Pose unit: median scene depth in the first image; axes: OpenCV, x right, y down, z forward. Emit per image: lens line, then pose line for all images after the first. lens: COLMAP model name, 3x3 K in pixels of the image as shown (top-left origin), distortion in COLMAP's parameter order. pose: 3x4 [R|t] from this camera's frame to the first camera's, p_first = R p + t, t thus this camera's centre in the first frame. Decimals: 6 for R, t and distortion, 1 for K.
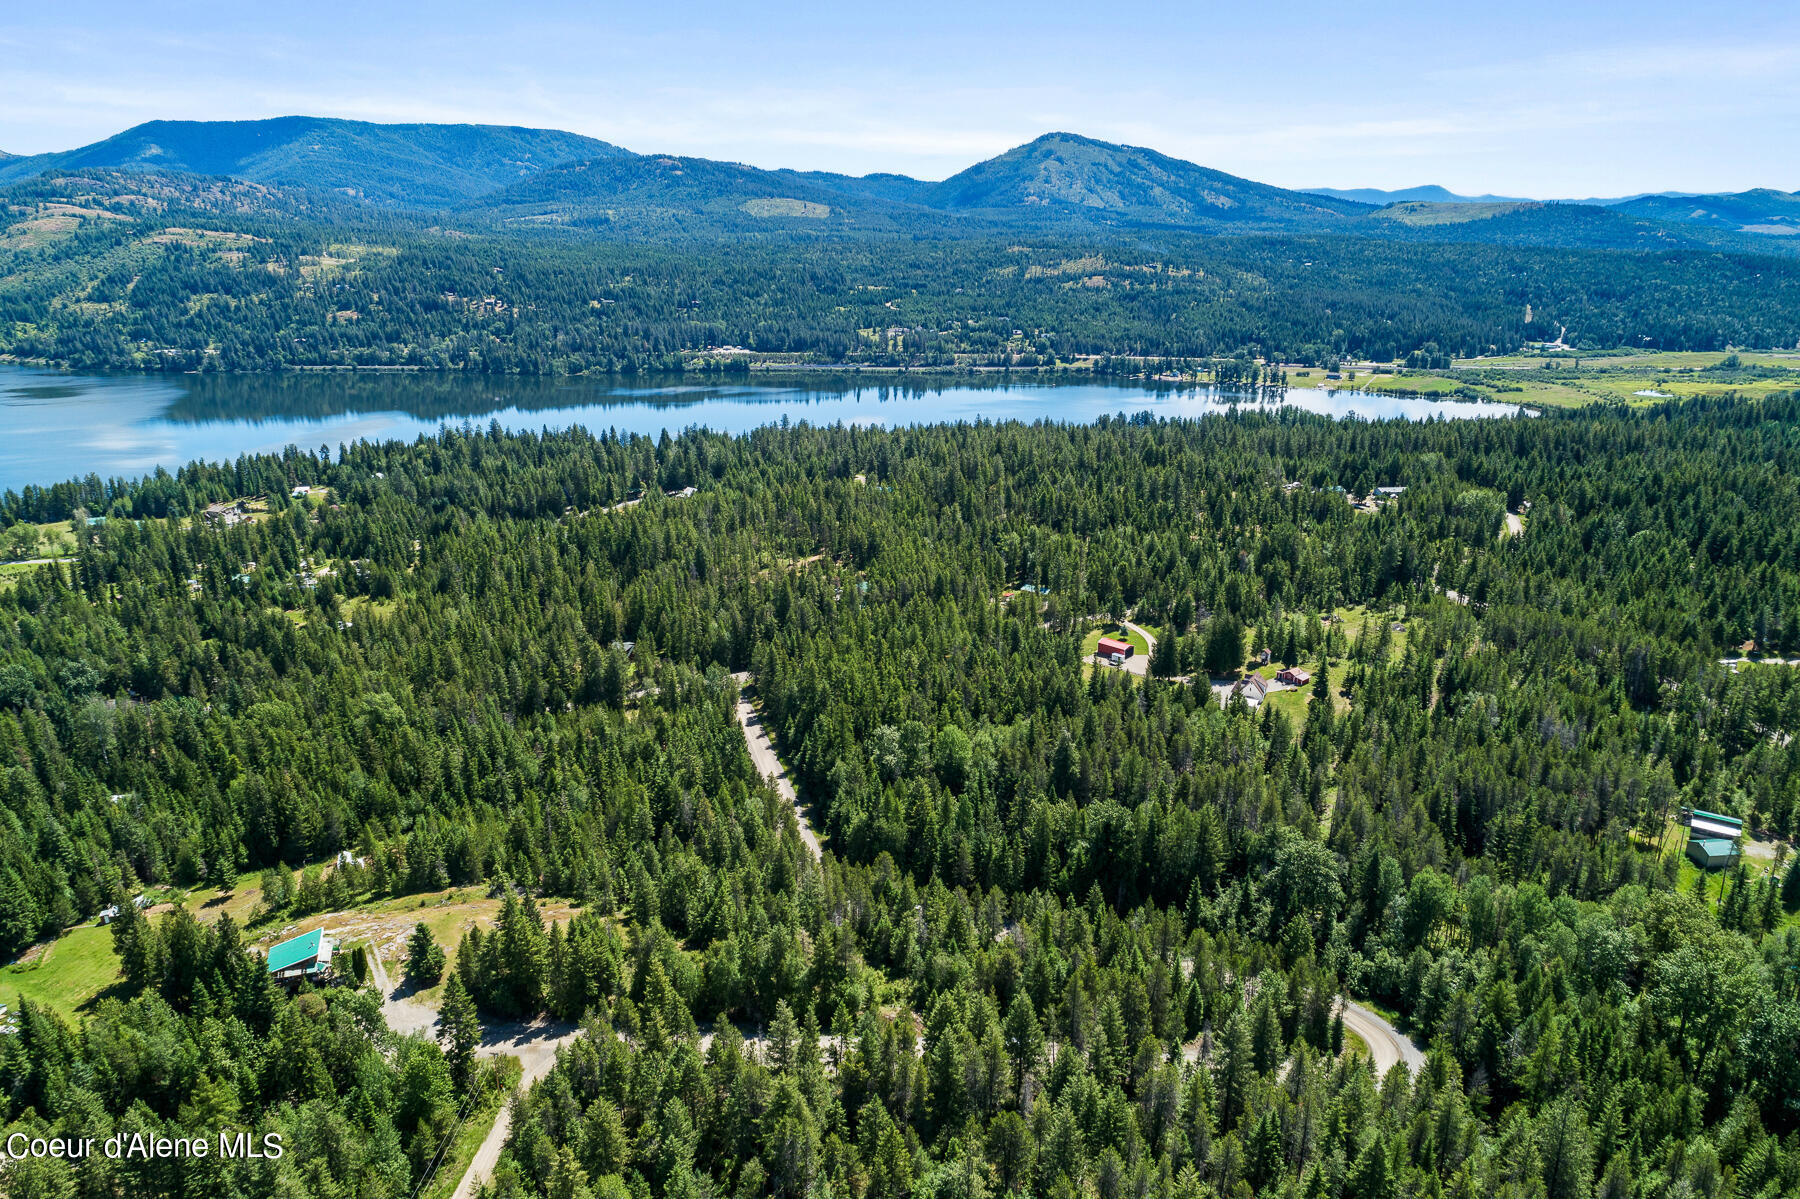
lens RADIAL K [[1294.5, 0, 916.7], [0, 1294.5, 593.0], [0, 0, 1]] dist [-0.010973, 0.018986]
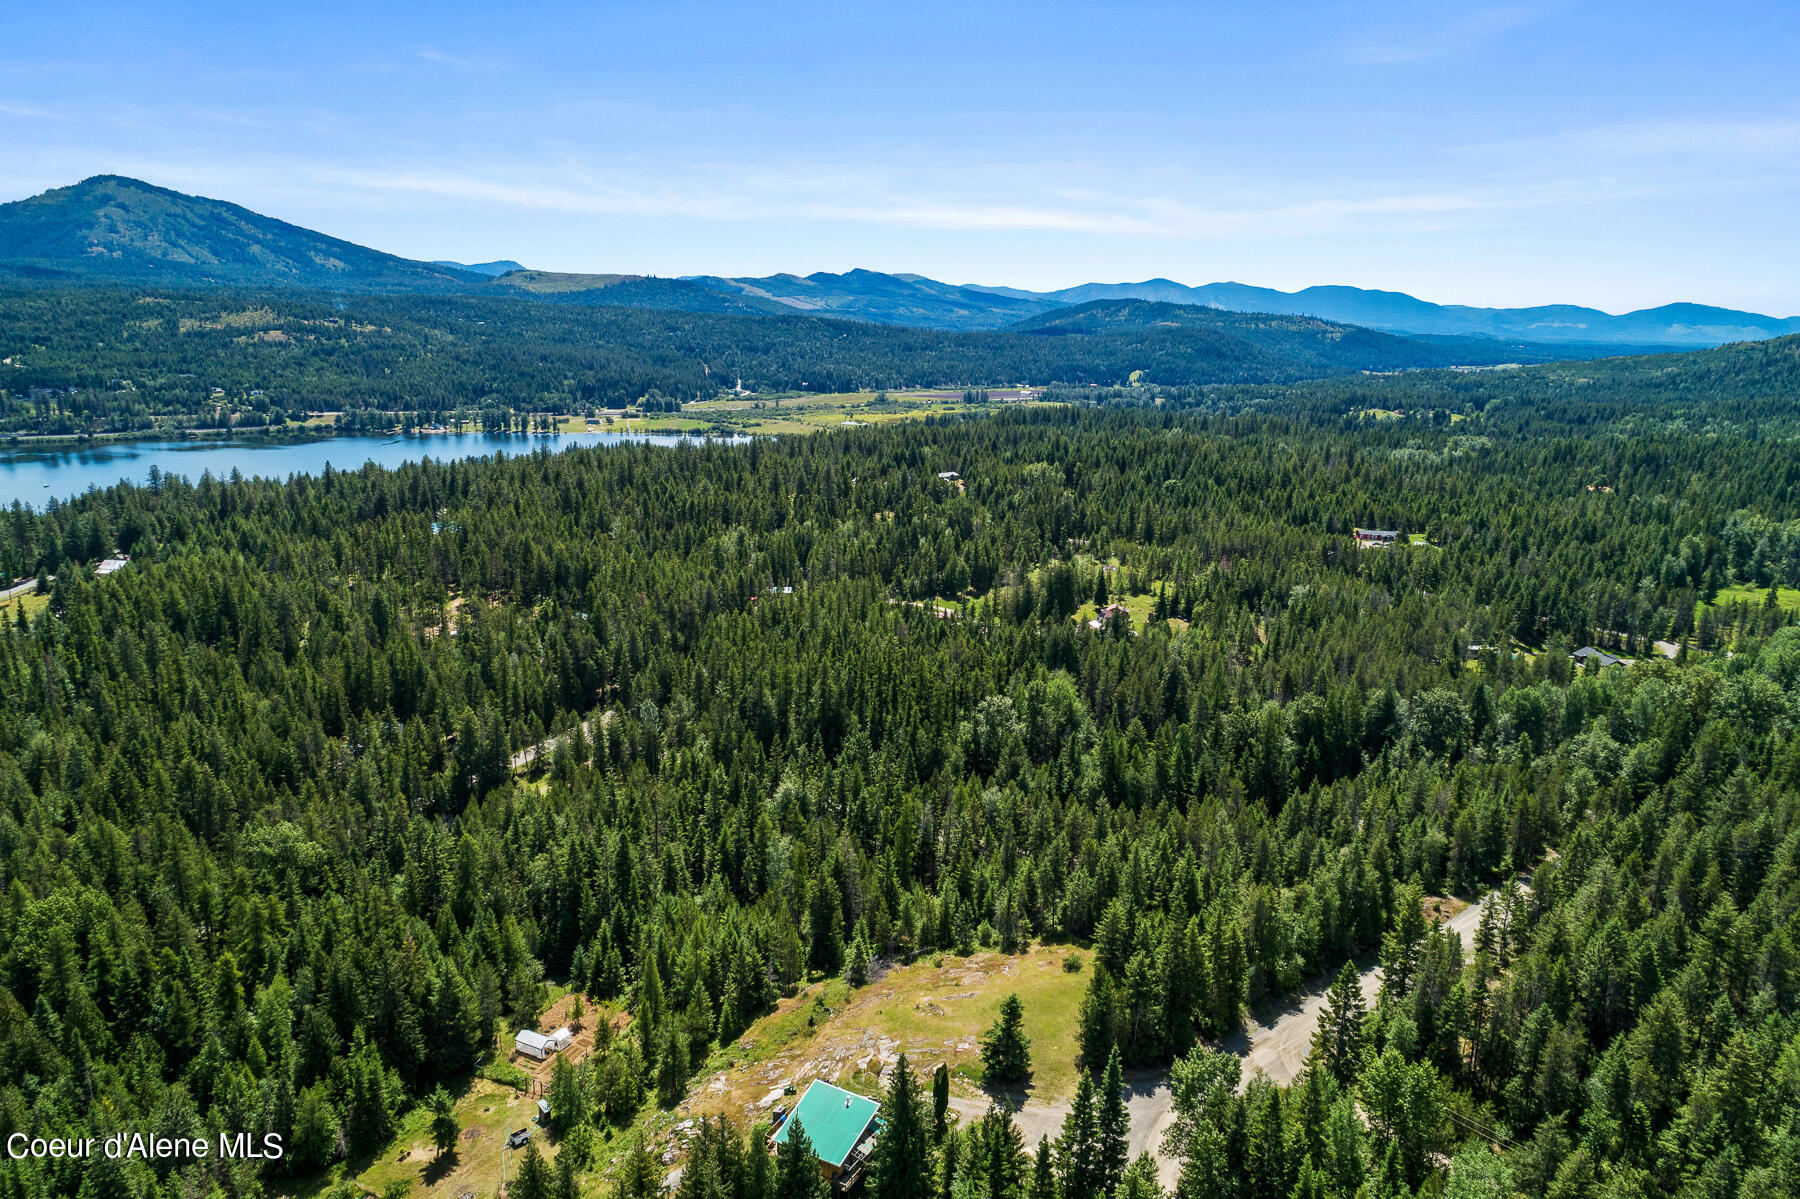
lens RADIAL K [[1221.7, 0, 911.8], [0, 1221.7, 603.4], [0, 0, 1]] dist [0.007249, 0.004100]
pose [[0.741569, -0.135309, 0.657089, -0.153103], [0.160034, 0.986853, 0.022605, -0.001266], [-0.651509, 0.088394, 0.753474, 0.081868]]
